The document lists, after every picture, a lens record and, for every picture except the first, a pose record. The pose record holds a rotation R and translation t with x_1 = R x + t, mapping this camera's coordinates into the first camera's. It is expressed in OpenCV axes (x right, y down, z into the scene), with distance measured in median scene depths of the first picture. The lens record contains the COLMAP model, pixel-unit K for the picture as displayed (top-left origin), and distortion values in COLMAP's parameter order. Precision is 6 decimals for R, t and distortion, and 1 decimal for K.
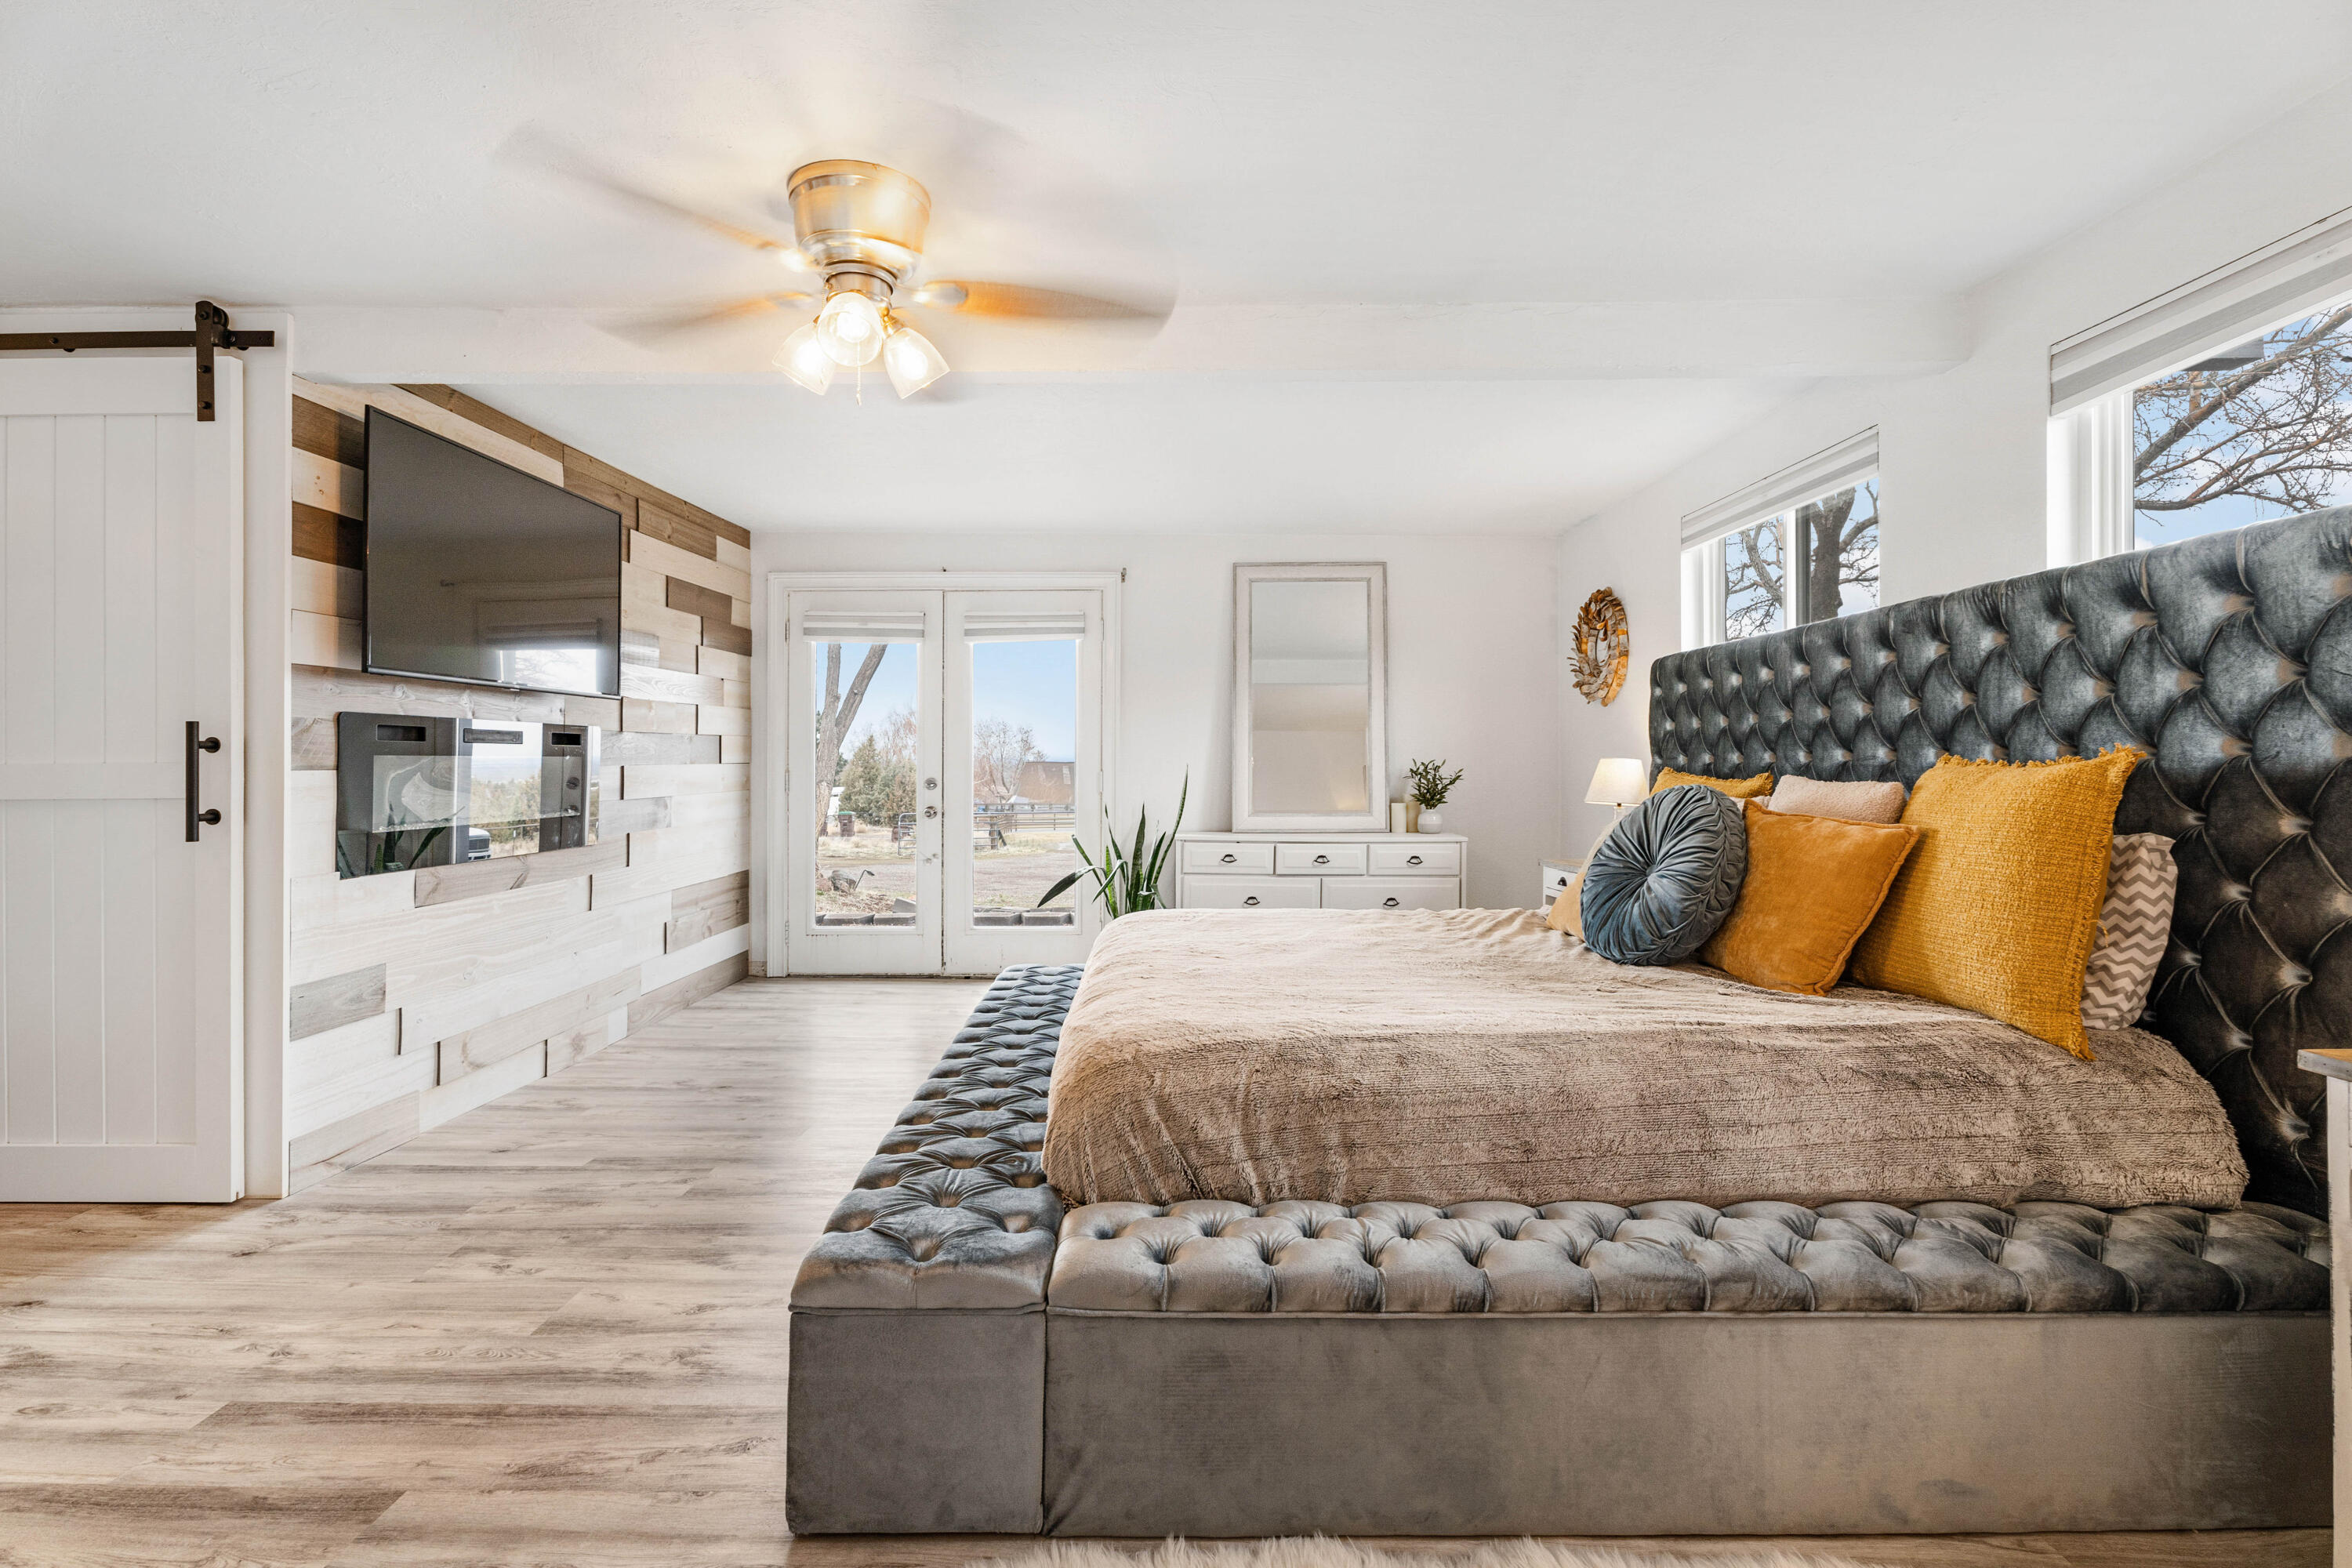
lens RADIAL K [[1099.8, 0, 1162.7], [0, 1099.8, 789.8], [0, 0, 1]] dist [-0.004496, -0.001257]
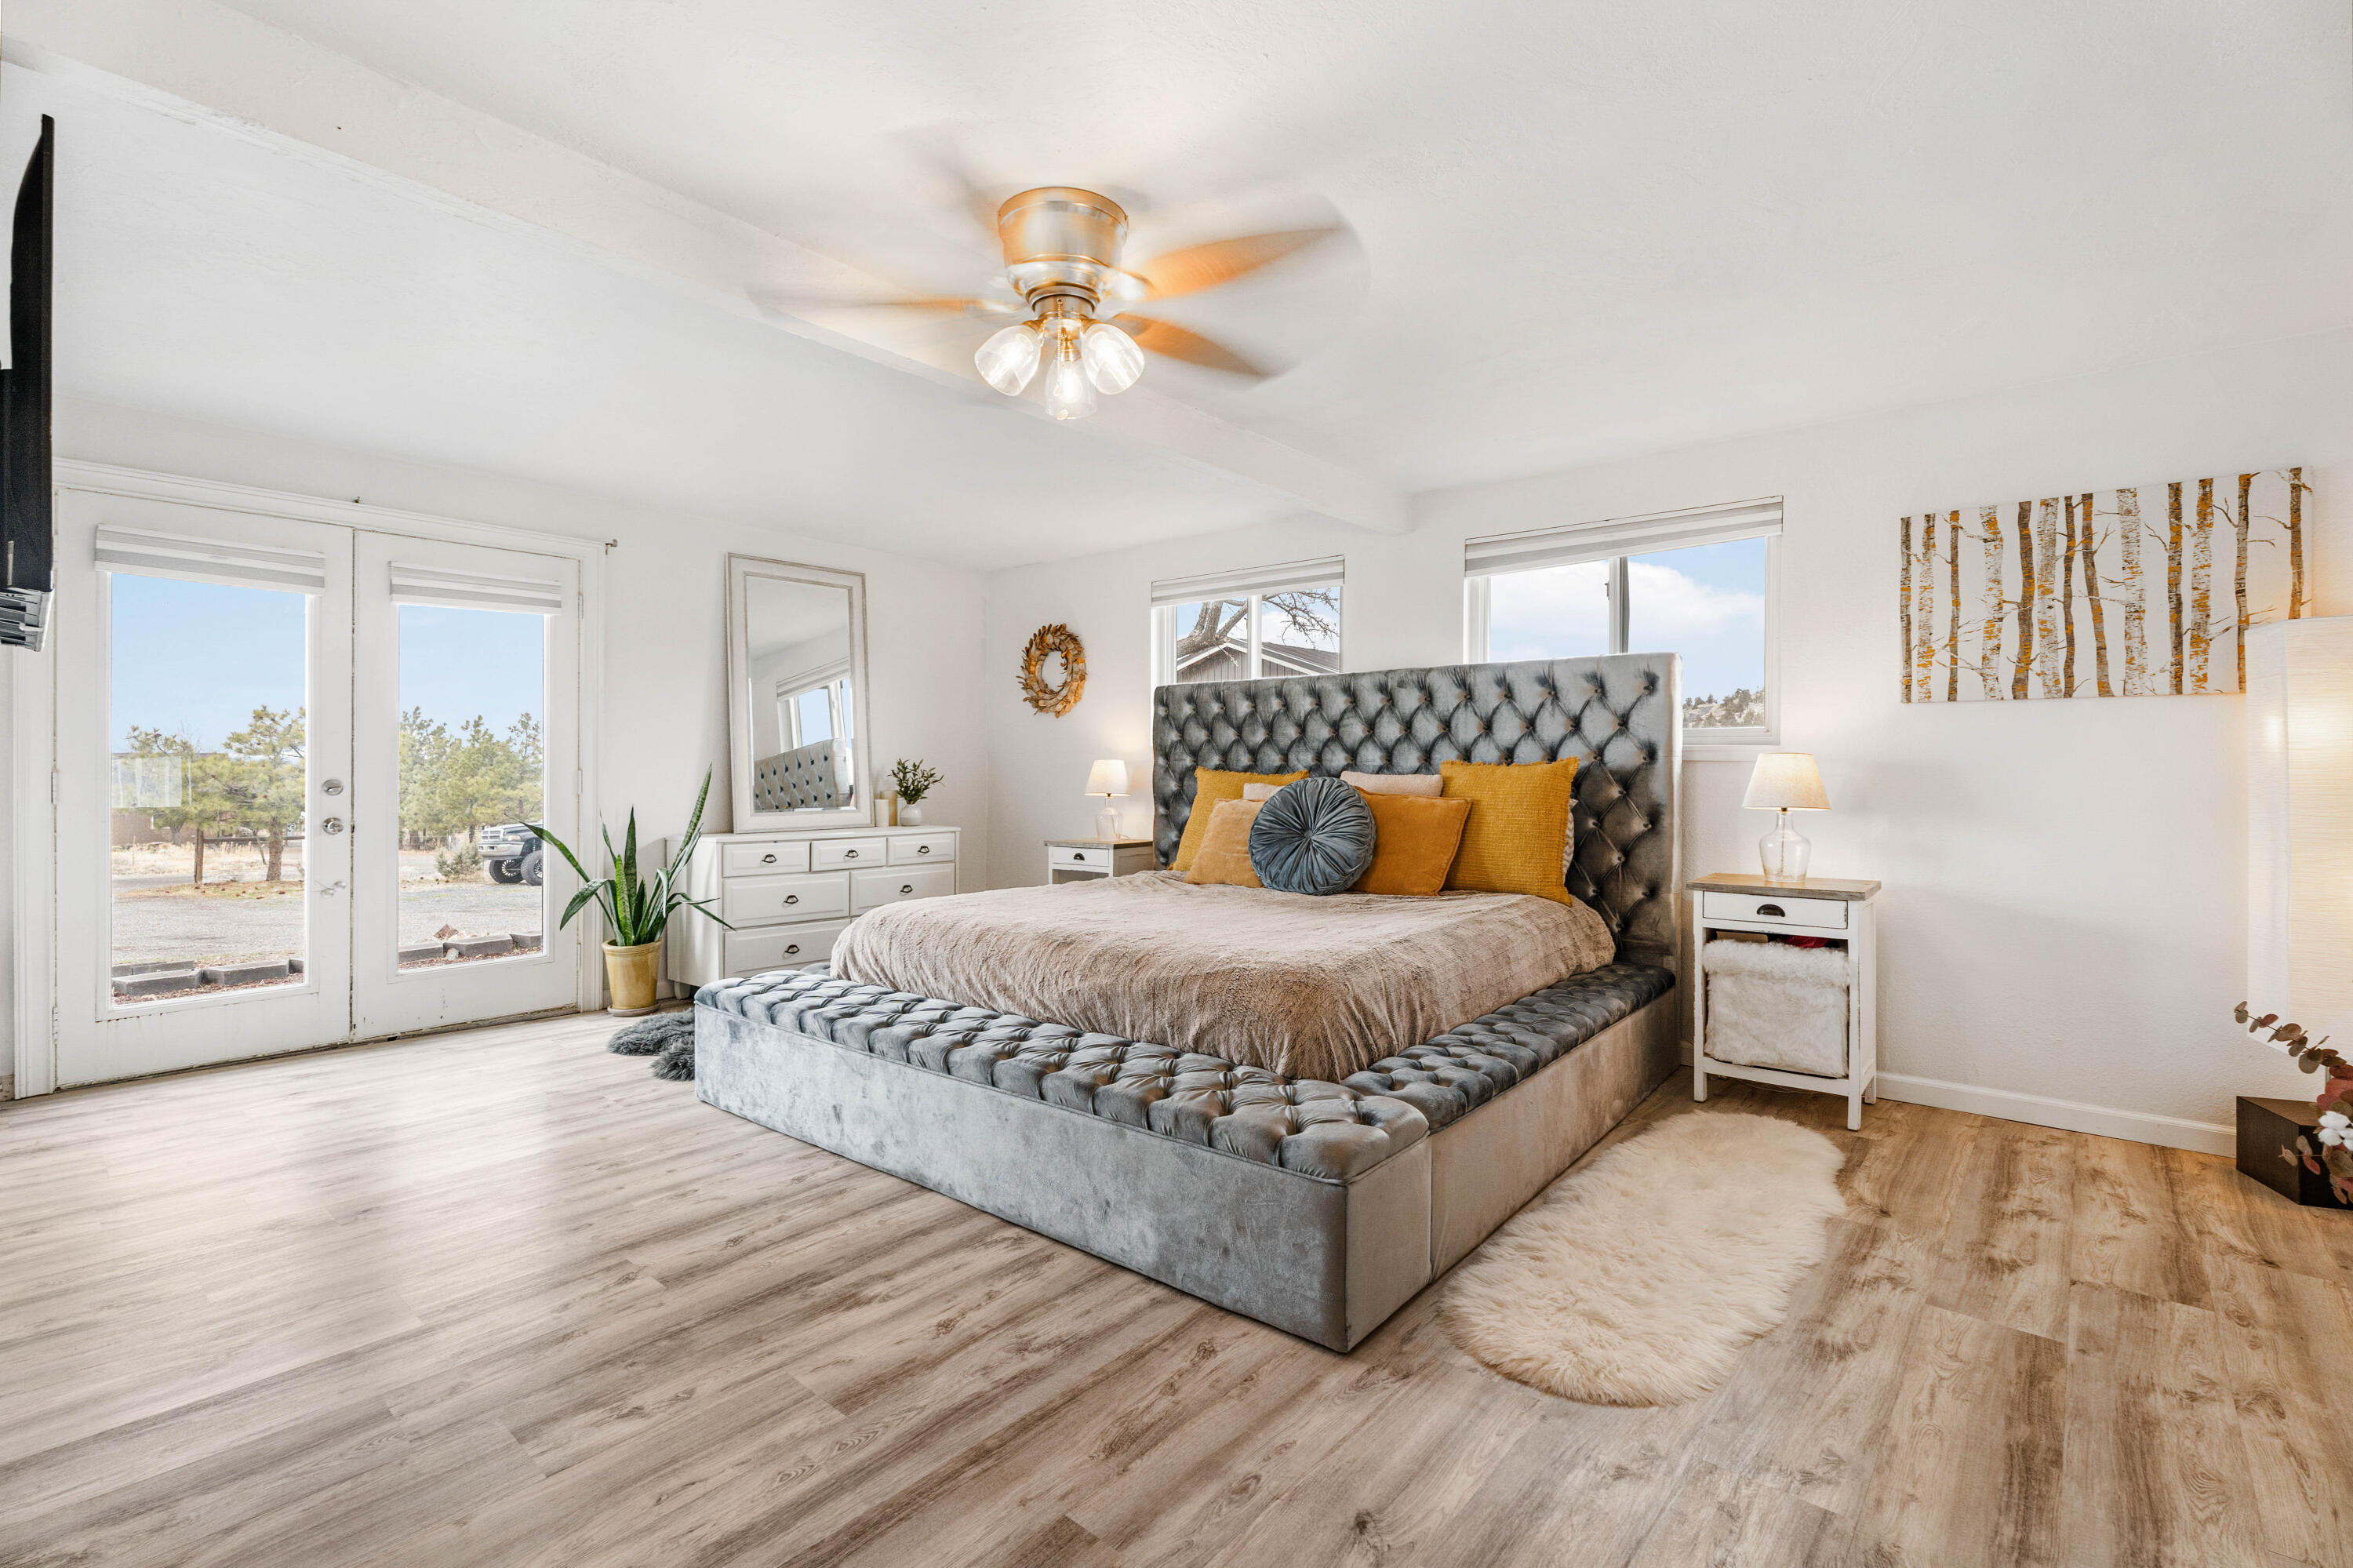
lens RADIAL K [[1100.3, 0, 1163.1], [0, 1100.3, 789.8], [0, 0, 1]] dist [-0.004496, -0.001257]
pose [[0.630131, -0.014356, 0.776356, -0.512427], [0.014449, 0.999873, 0.006761, -0.000381], [-0.776354, 0.006957, 0.630258, 0.119209]]
